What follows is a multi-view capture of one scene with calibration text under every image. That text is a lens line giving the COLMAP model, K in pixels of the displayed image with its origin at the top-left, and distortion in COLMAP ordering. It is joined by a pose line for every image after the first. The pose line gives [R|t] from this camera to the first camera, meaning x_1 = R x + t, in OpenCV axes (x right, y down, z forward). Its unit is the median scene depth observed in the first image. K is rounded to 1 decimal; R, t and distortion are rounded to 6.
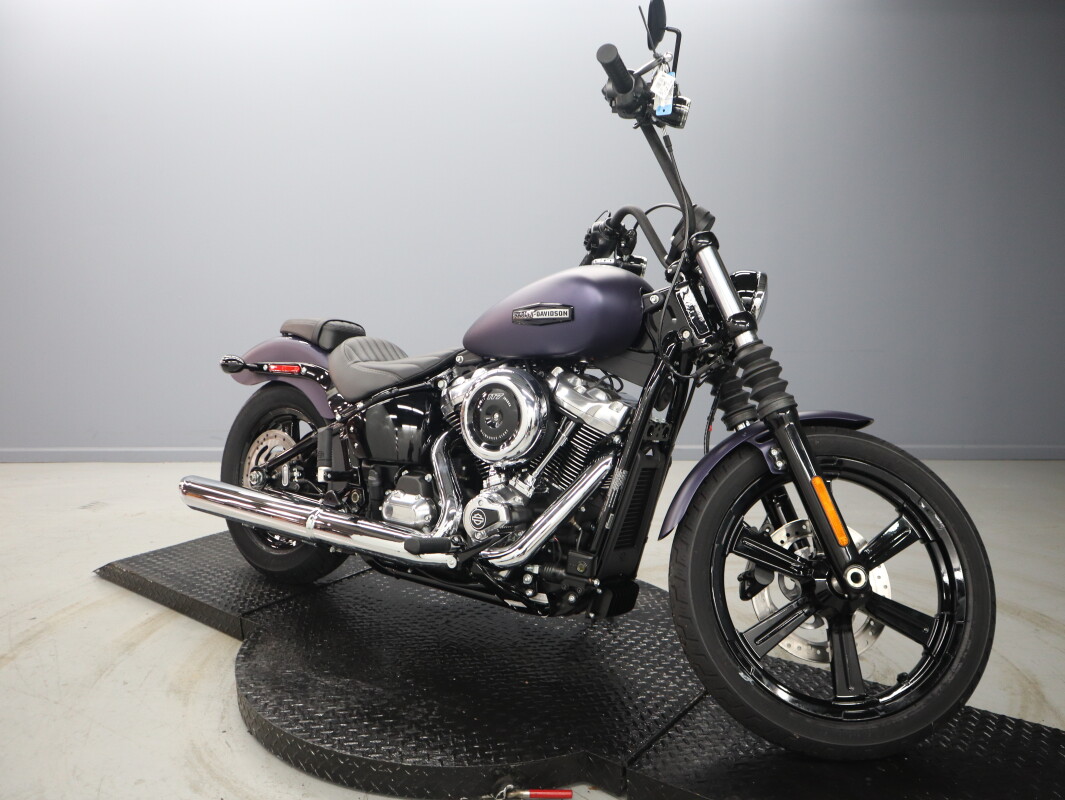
lens RADIAL K [[835.3, 0, 532.1], [0, 835.3, 400.2], [0, 0, 1]] dist [-0.124985, 0.088670]
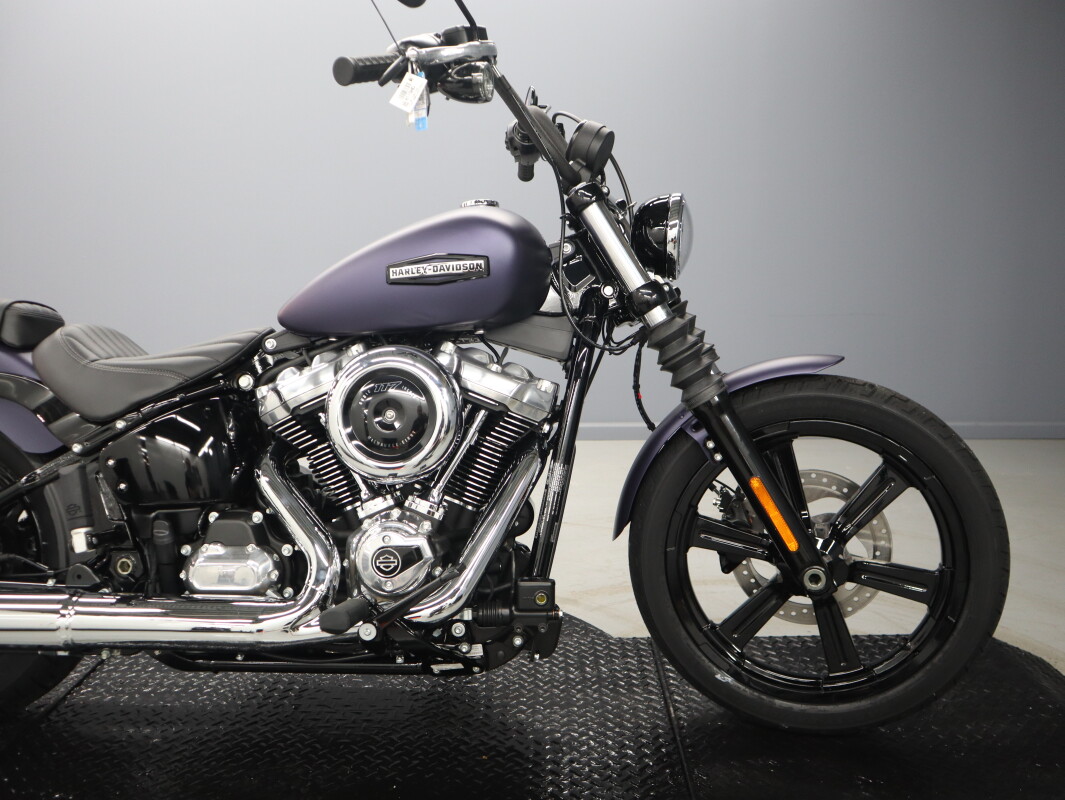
lens RADIAL K [[835.3, 0, 532.1], [0, 835.3, 400.2], [0, 0, 1]] dist [-0.124985, 0.088670]
pose [[0.844878, -0.094372, 0.526570, -0.315355], [0.092042, 0.995282, 0.030695, -0.003612], [-0.526982, 0.022532, 0.849578, 0.337780]]
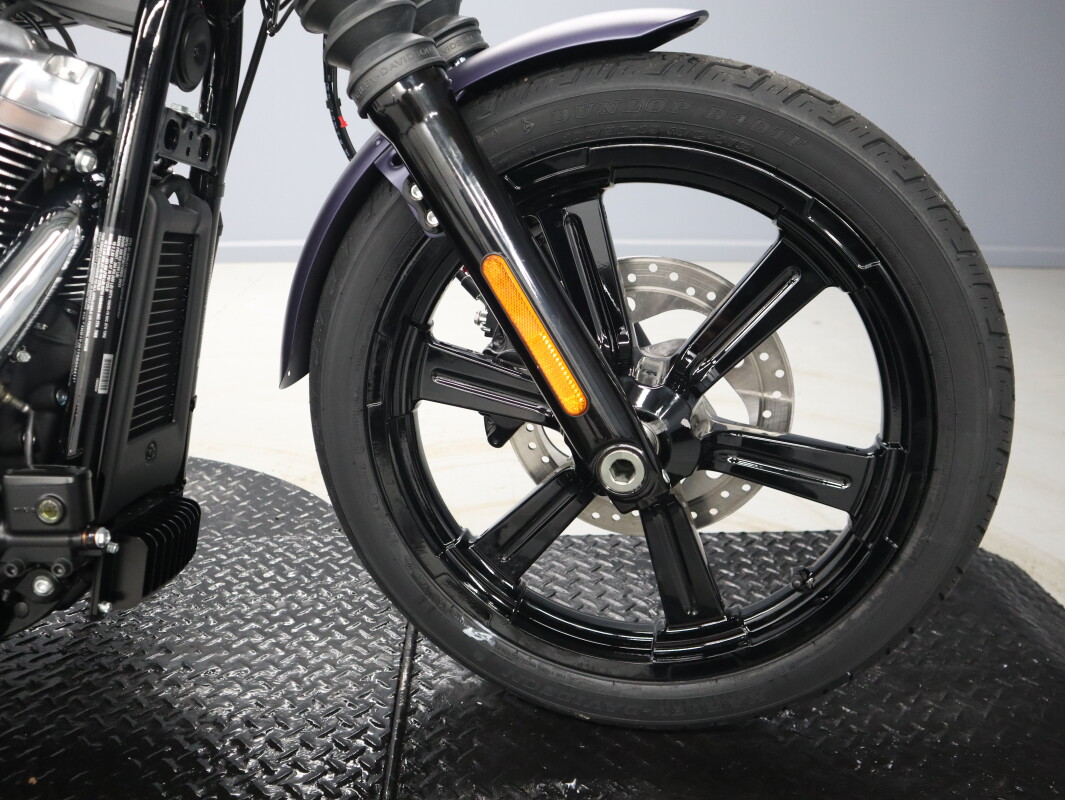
lens RADIAL K [[835.3, 0, 532.1], [0, 835.3, 400.2], [0, 0, 1]] dist [-0.124985, 0.088670]
pose [[0.813585, -0.196903, 0.547092, 0.044916], [0.084306, 0.970920, 0.224071, 0.087166], [-0.575302, -0.136177, 0.806525, 0.565241]]
